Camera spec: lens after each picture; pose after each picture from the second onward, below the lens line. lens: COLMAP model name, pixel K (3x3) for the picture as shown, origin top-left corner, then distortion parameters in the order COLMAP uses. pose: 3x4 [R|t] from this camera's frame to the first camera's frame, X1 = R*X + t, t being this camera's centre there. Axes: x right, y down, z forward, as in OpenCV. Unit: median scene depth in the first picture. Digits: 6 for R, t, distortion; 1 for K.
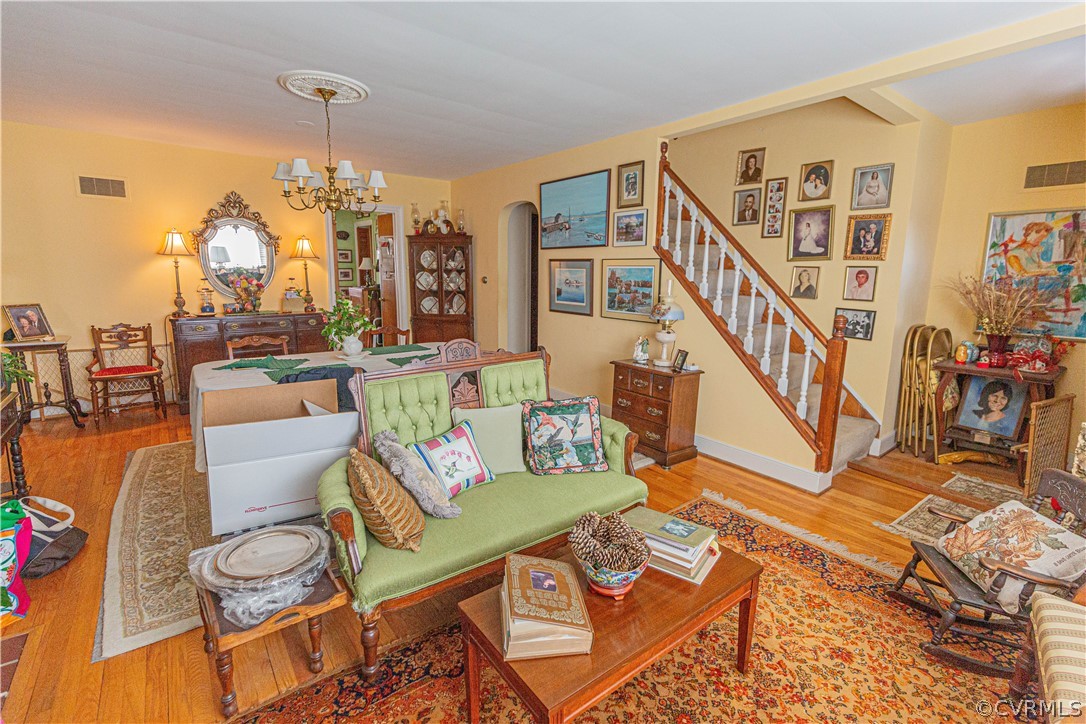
lens RADIAL K [[483.7, 0, 547.0], [0, 483.7, 354.9], [0, 0, 1]] dist [0.004103, 0.000199]
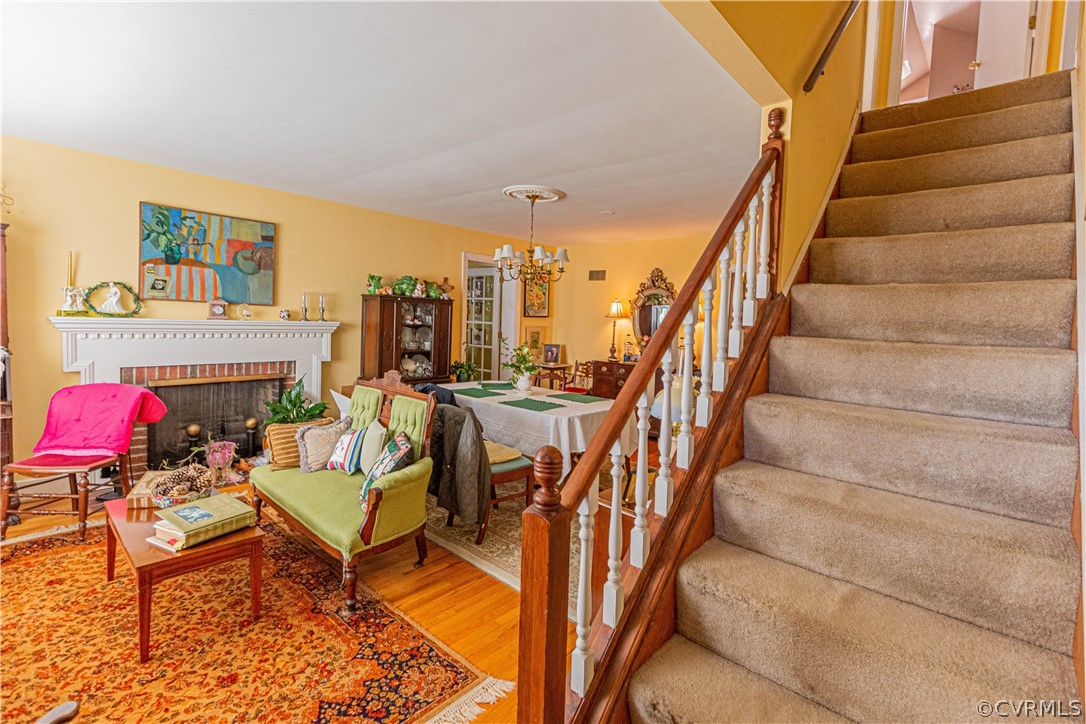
lens RADIAL K [[483.7, 0, 547.0], [0, 483.7, 354.9], [0, 0, 1]] dist [0.004103, 0.000199]
pose [[0.192803, 0.070857, -0.978676, 0.921742], [-0.208158, 0.977642, 0.029774, -0.156503], [0.958904, 0.197979, 0.203242, 0.856968]]
